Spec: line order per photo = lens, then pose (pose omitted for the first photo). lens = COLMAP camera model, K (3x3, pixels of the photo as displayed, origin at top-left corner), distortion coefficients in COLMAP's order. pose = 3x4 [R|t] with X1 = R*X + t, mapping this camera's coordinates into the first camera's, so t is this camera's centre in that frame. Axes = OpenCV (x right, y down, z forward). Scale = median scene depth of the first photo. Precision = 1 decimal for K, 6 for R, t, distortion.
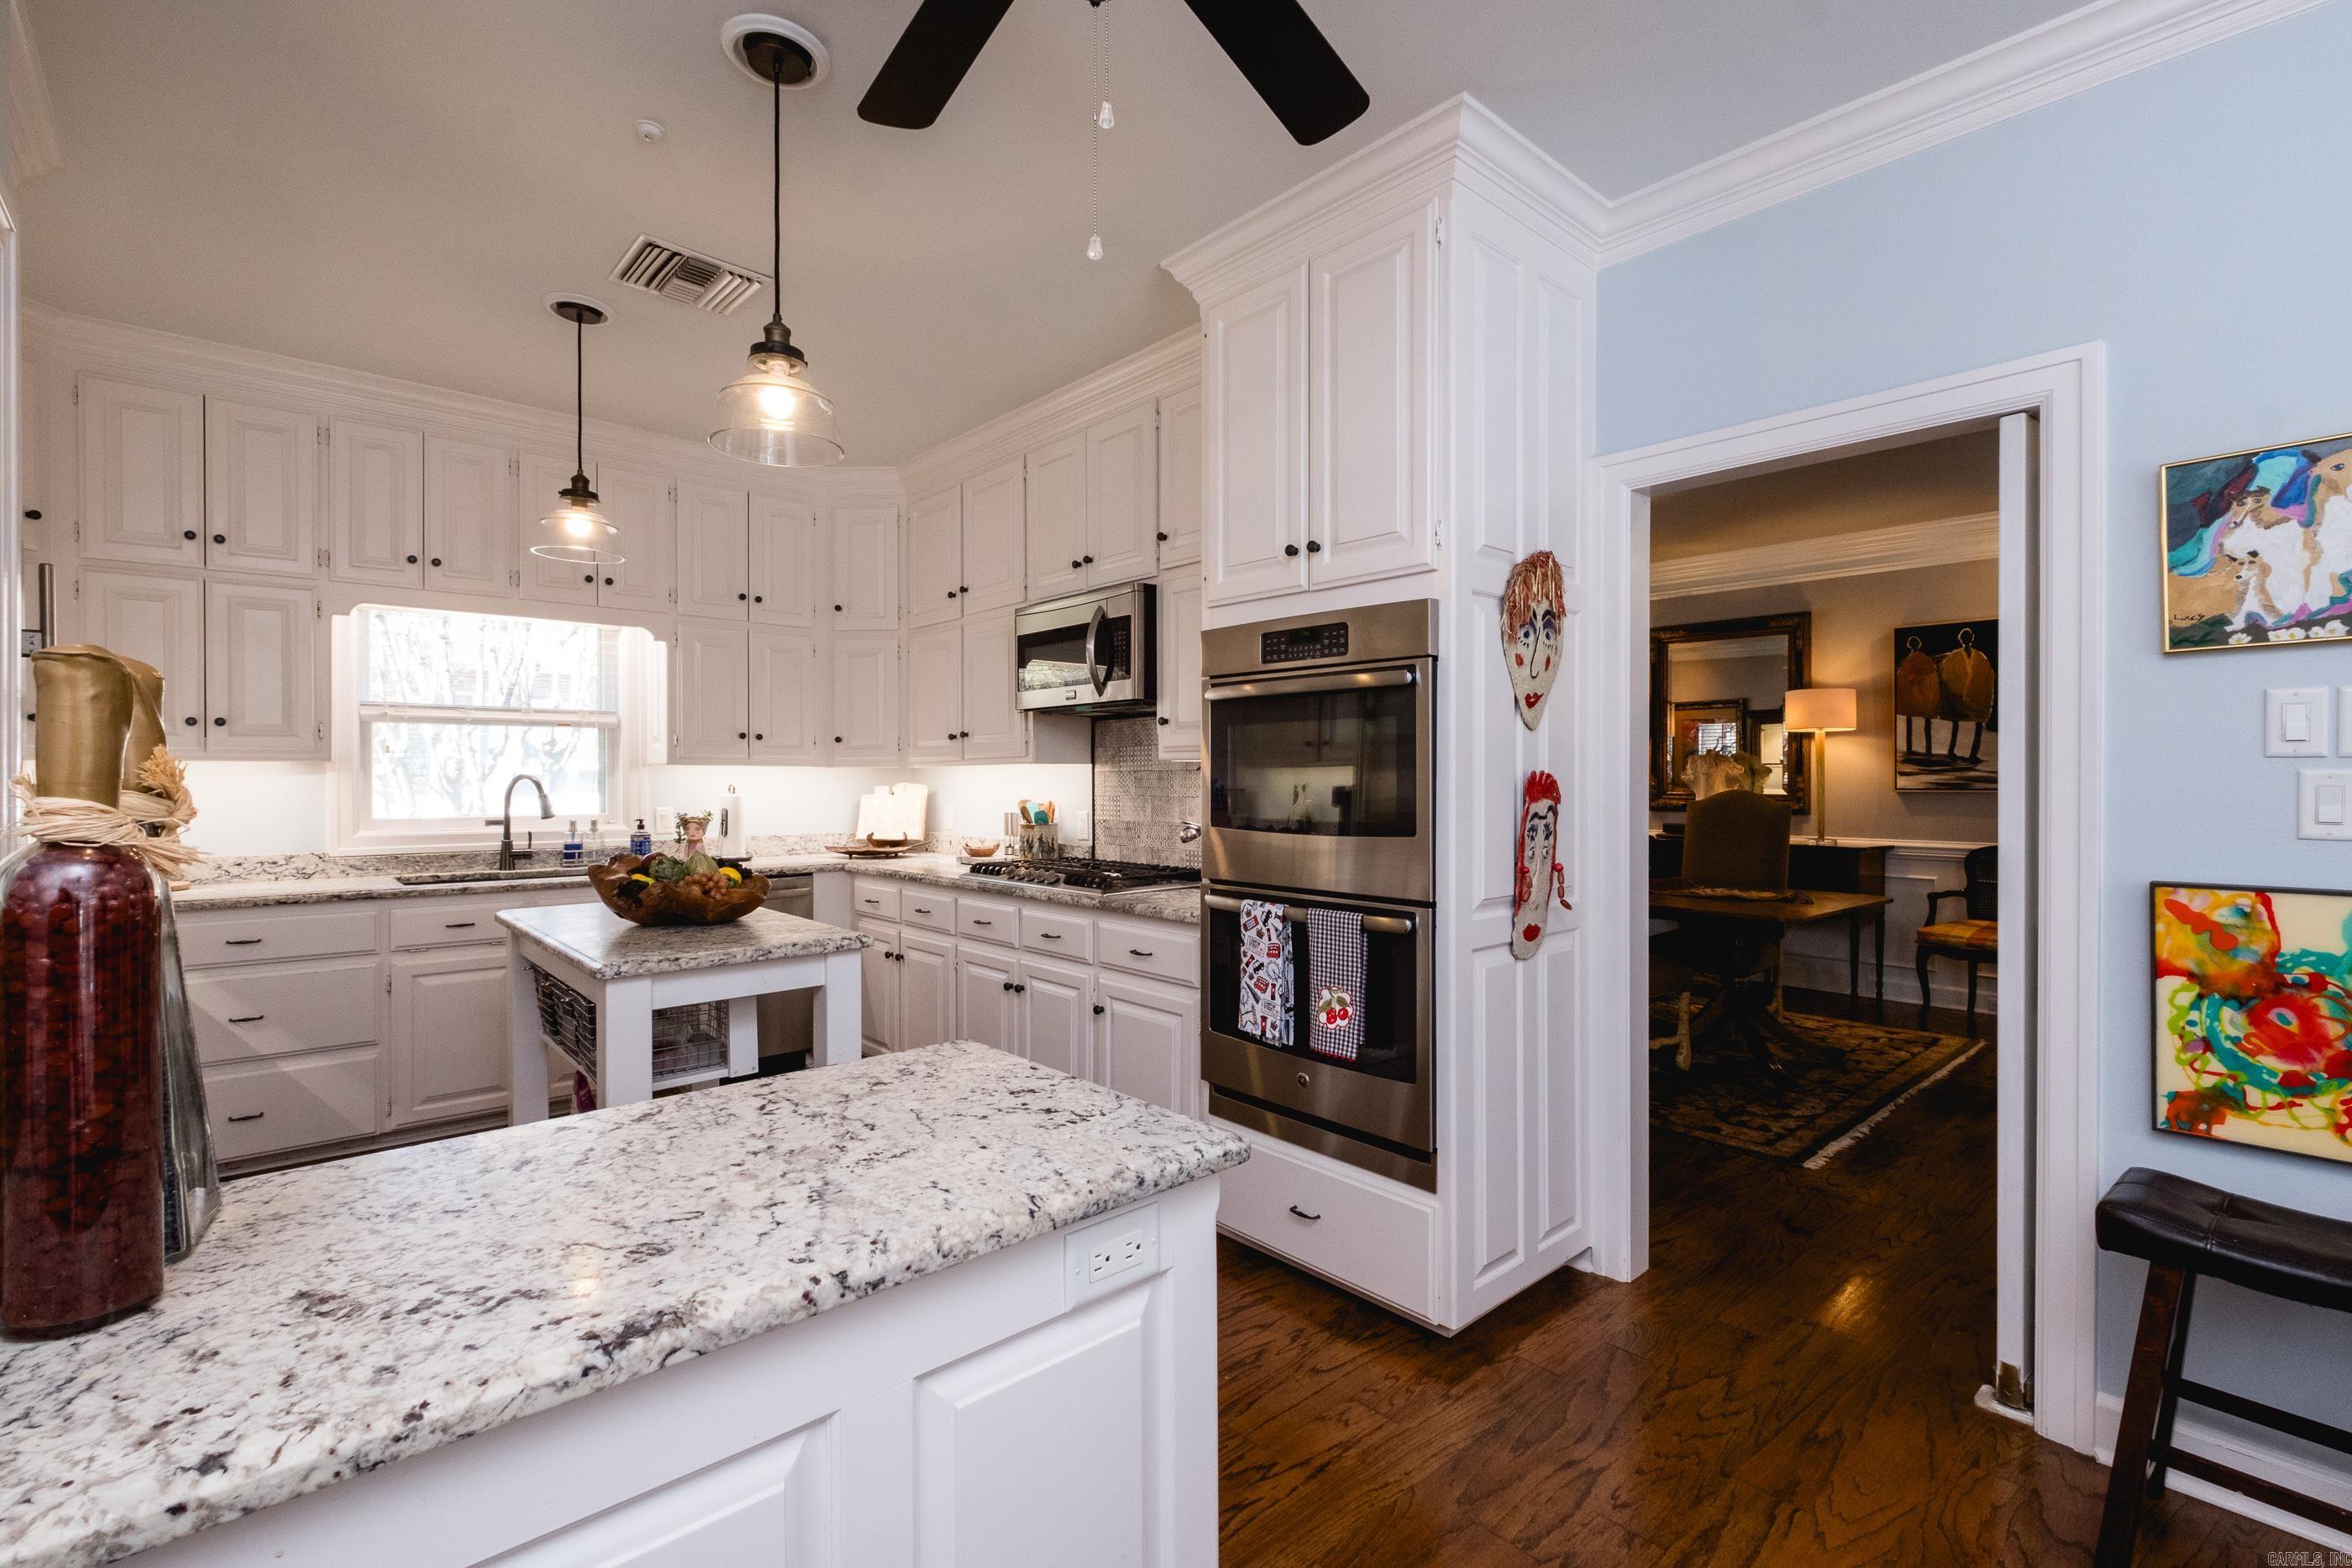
lens RADIAL K [[1026.5, 0, 1164.7], [0, 1026.5, 775.0], [0, 0, 1]] dist [0.008535, -0.004383]
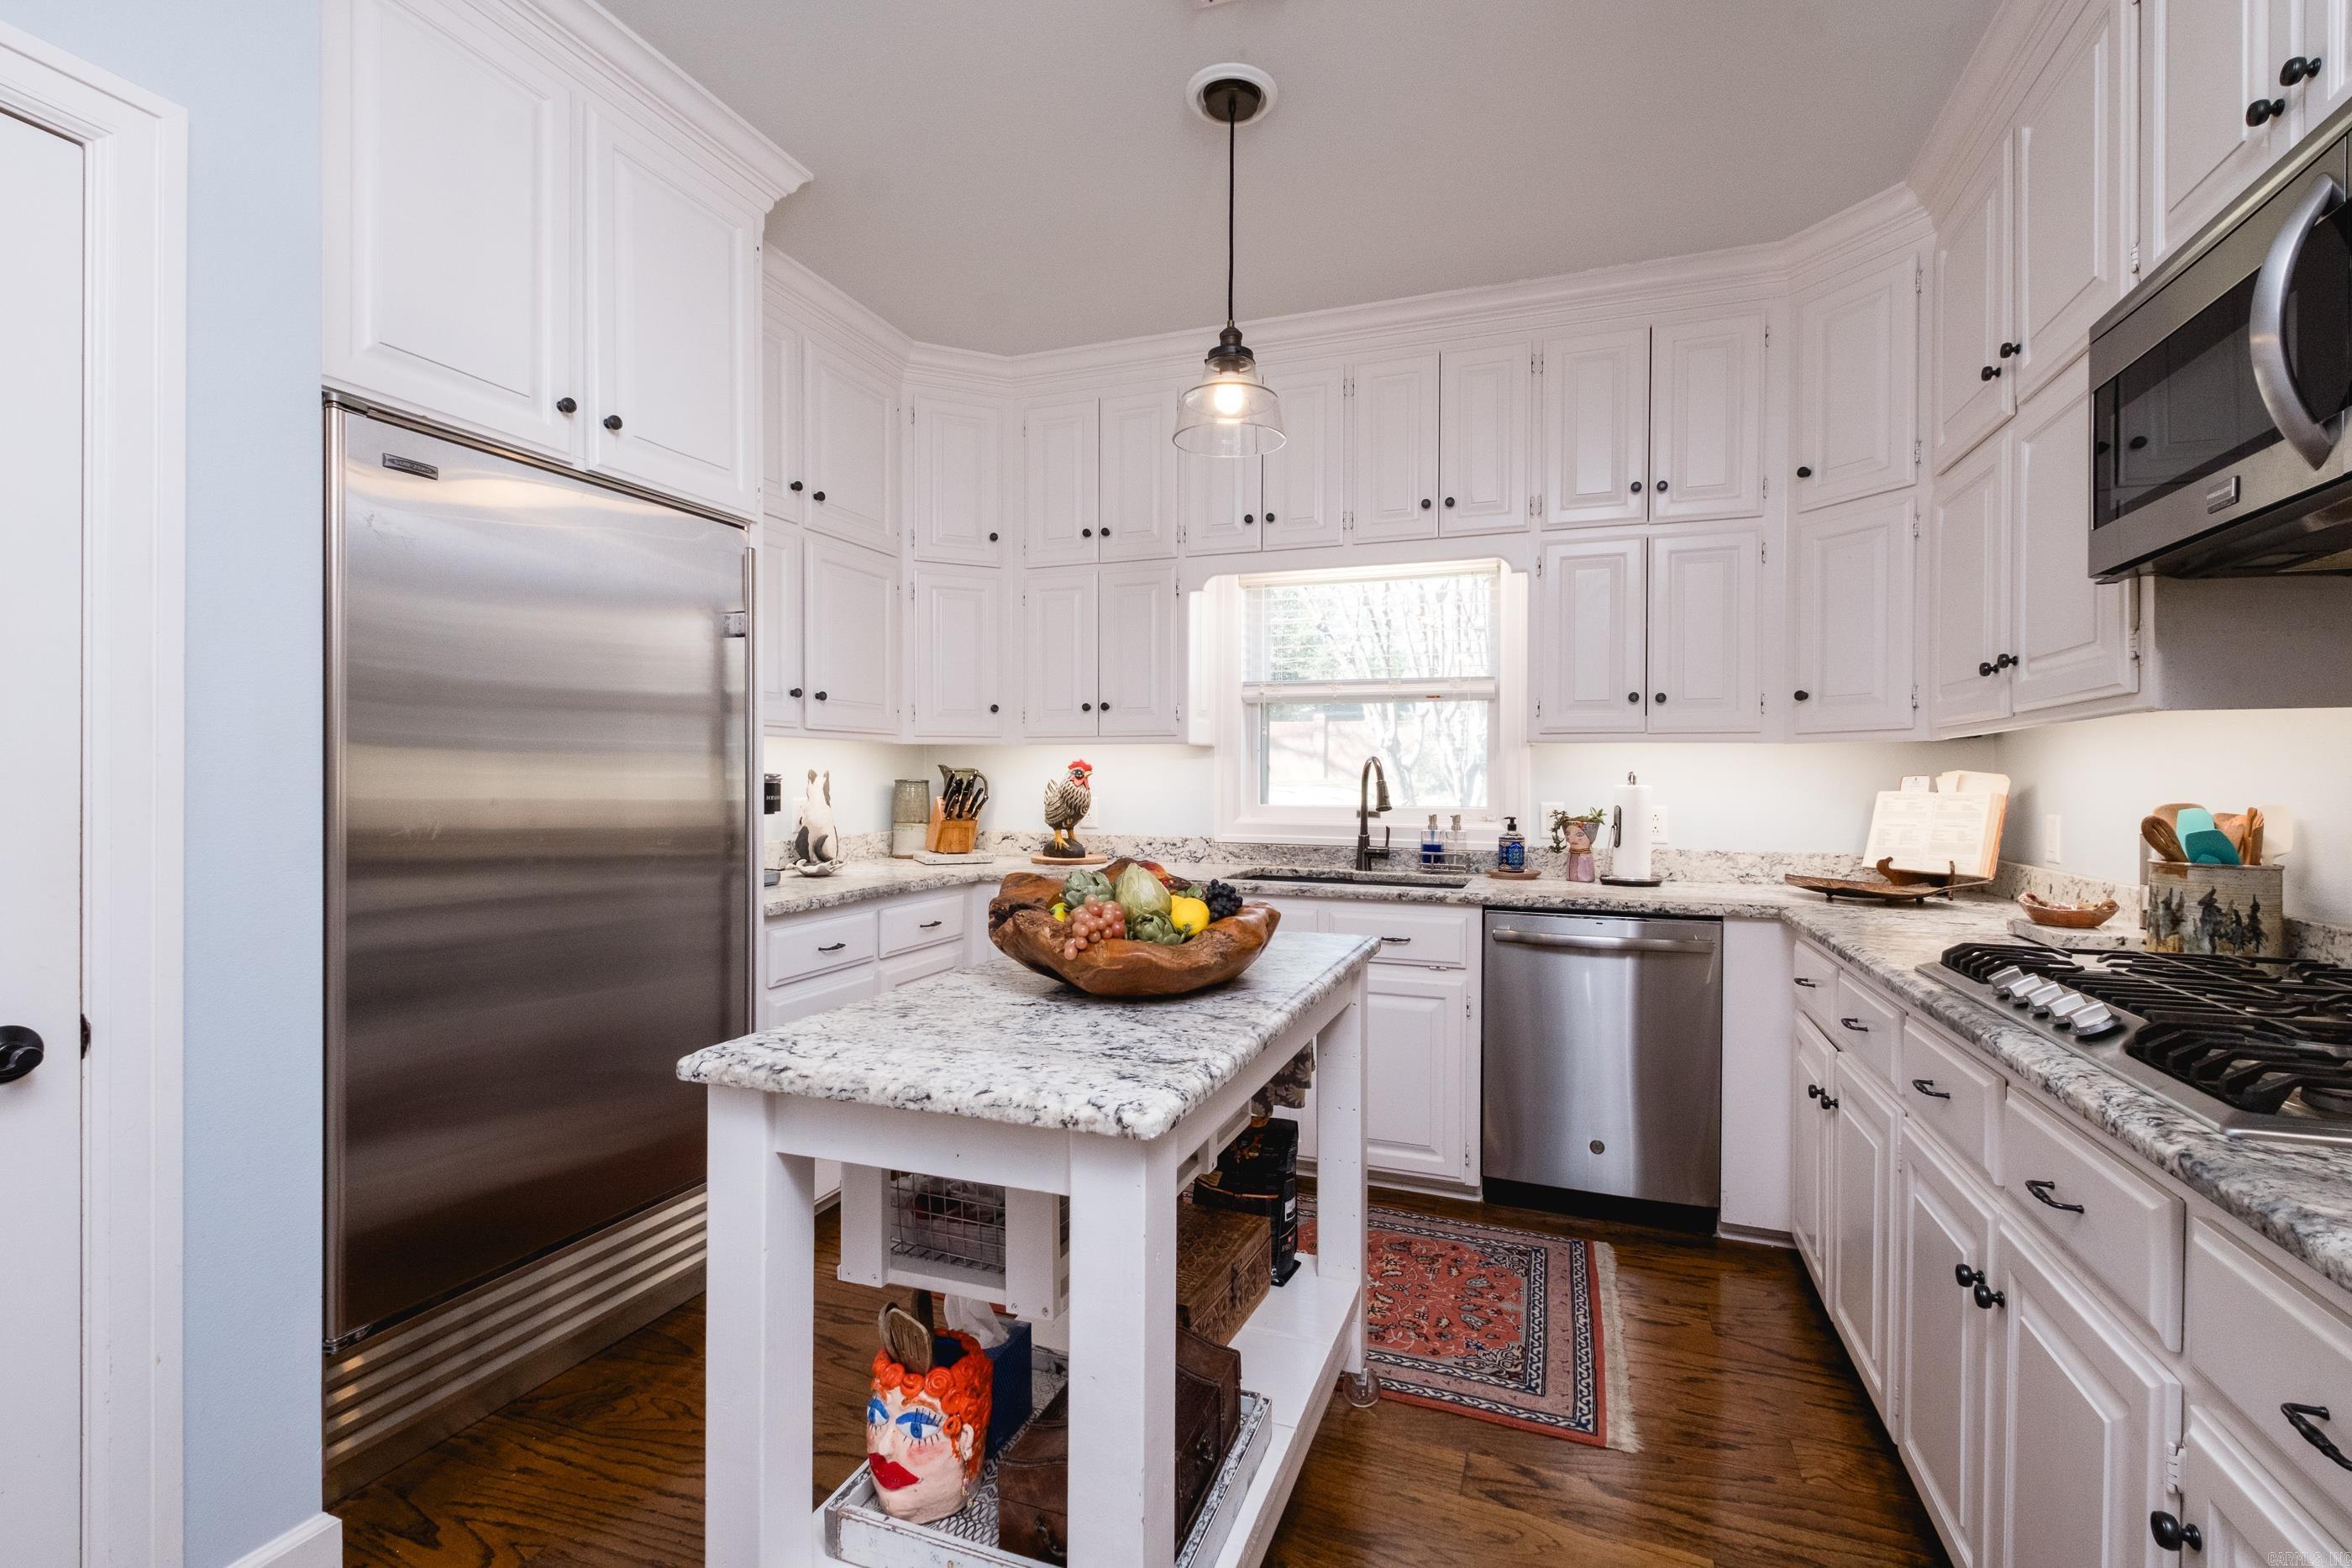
lens RADIAL K [[1026.5, 0, 1186.7], [0, 1026.5, 797.6], [0, 0, 1]] dist [0.008535, -0.004383]
pose [[0.482920, 0.020123, -0.875433, 0.036624], [-0.004172, 0.999777, 0.020680, 0.014997], [0.875655, -0.006334, 0.482896, 0.453687]]
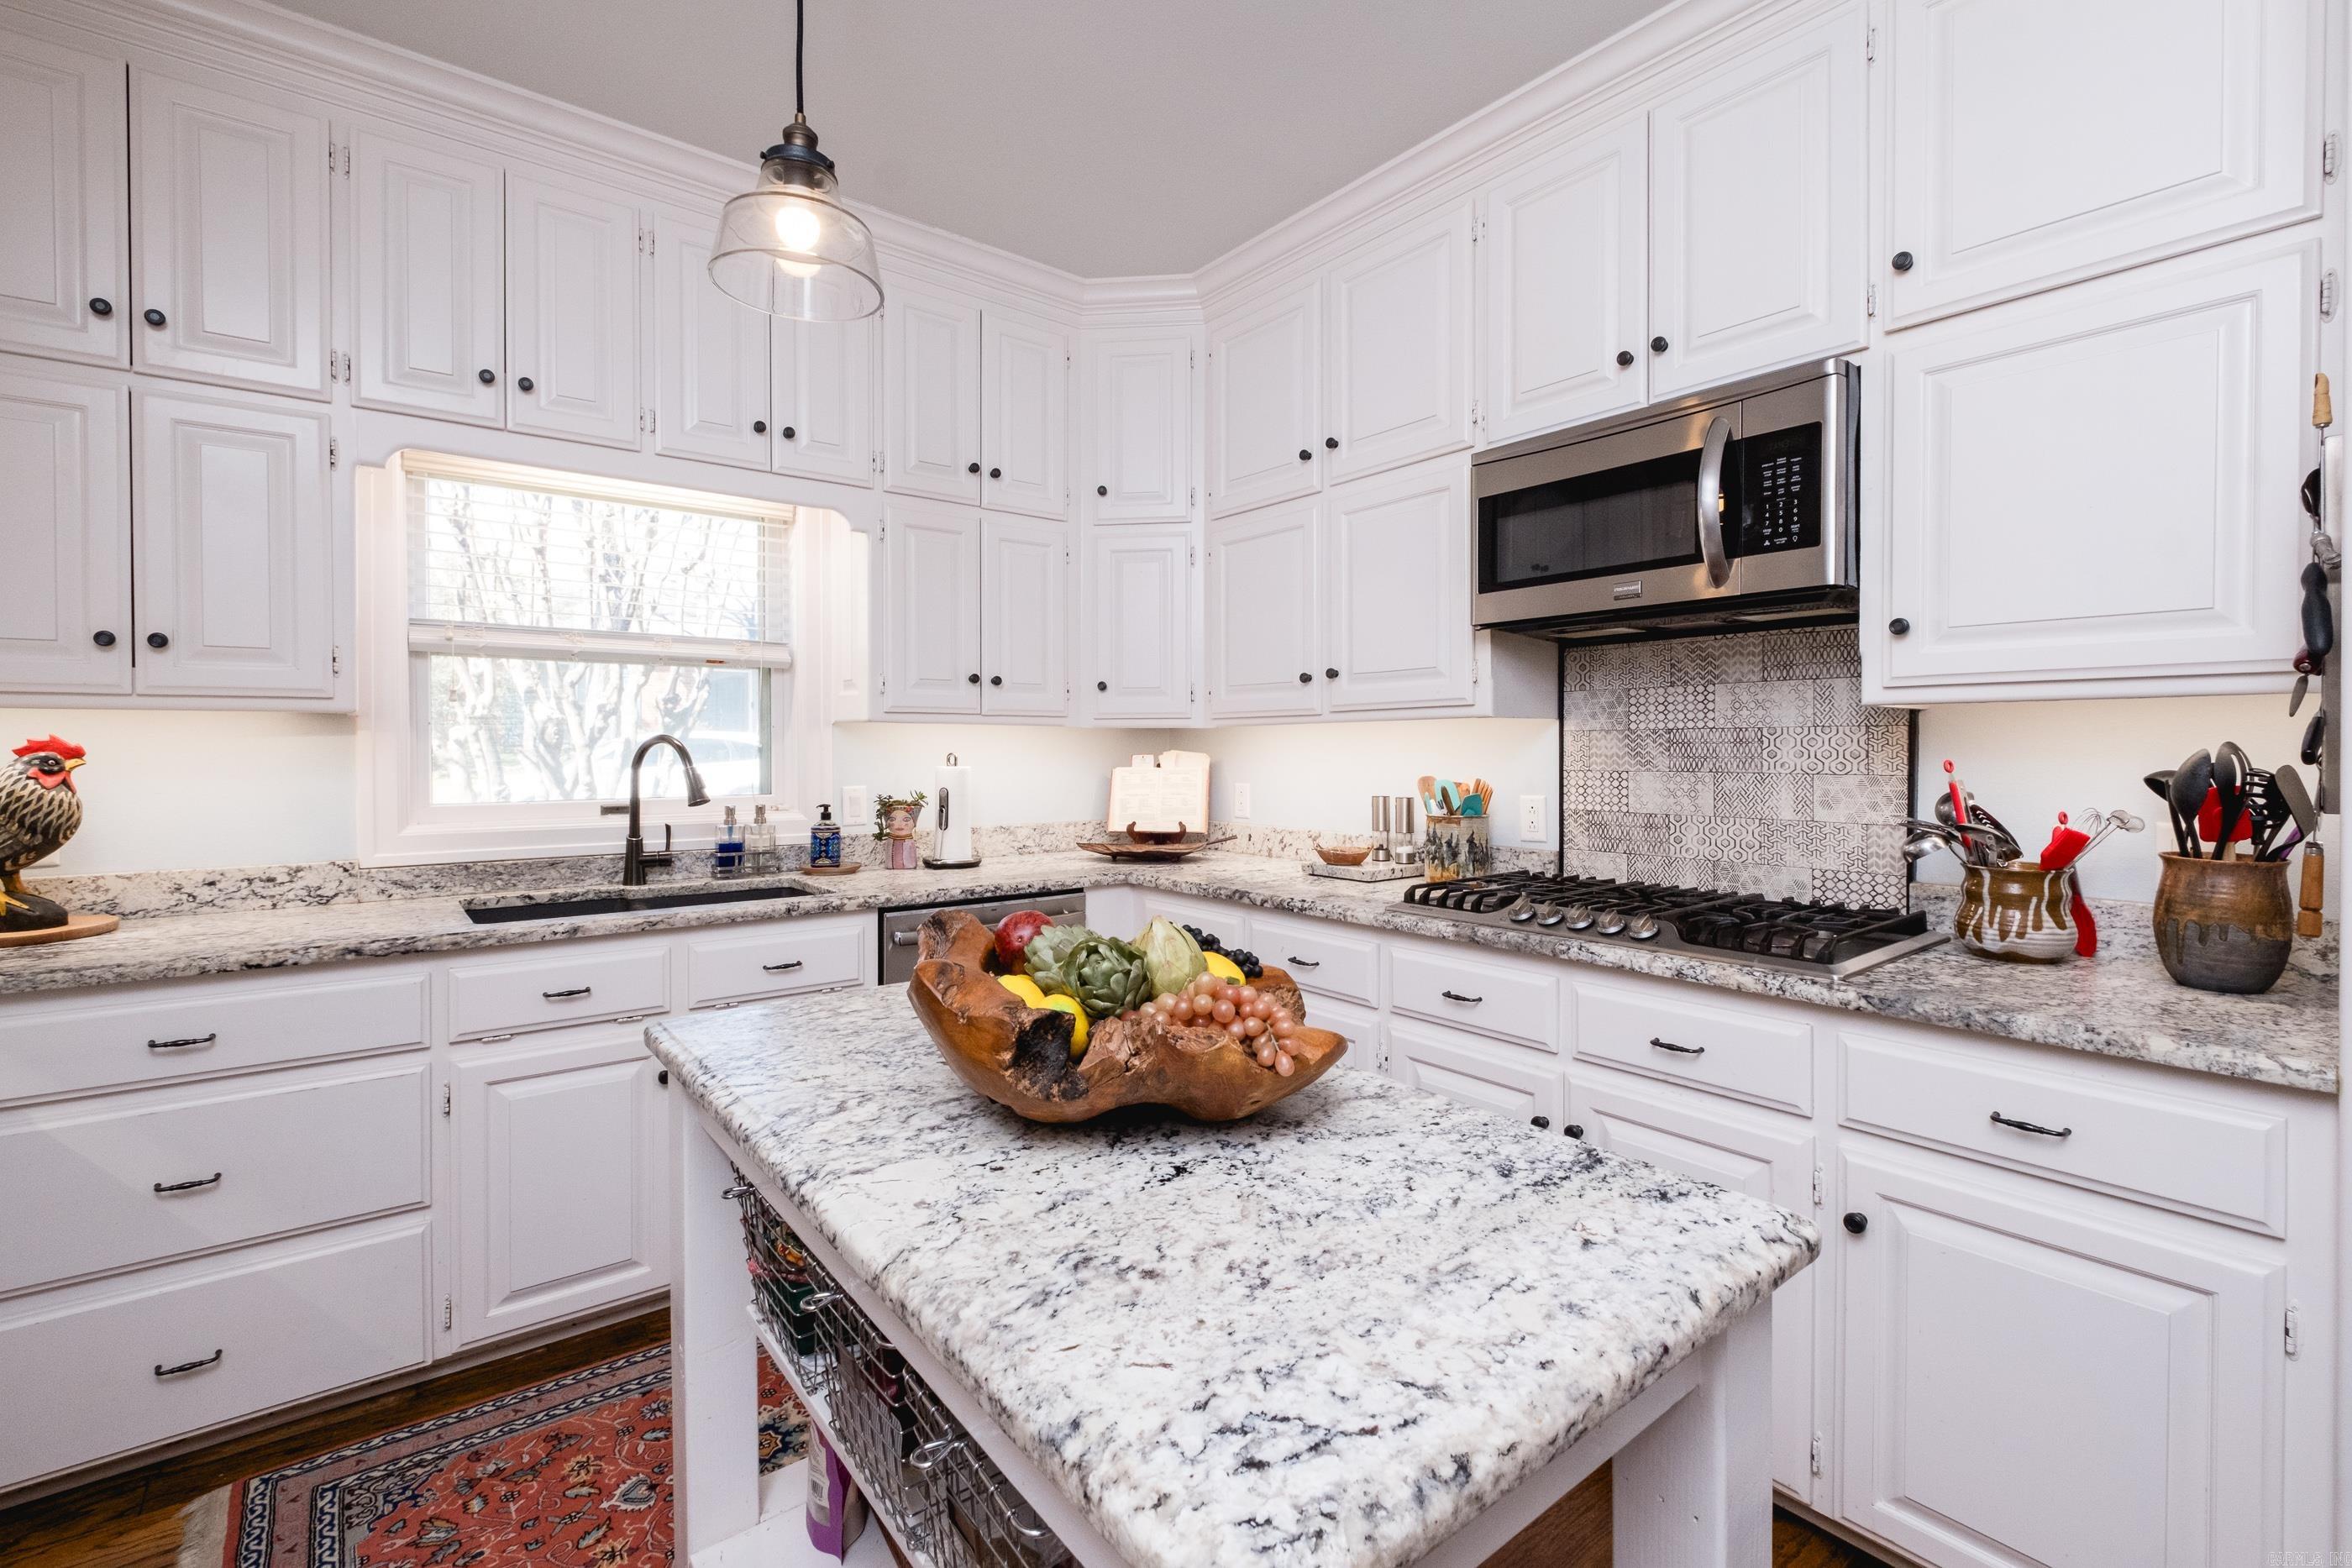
lens RADIAL K [[1026.5, 0, 1186.1], [0, 1026.5, 753.3], [0, 0, 1]] dist [0.008535, -0.004383]
pose [[0.998680, 0.000543, -0.051370, -0.257436], [-0.000151, 0.999971, 0.007627, 0.005191], [0.051373, -0.007609, 0.998651, 0.369757]]
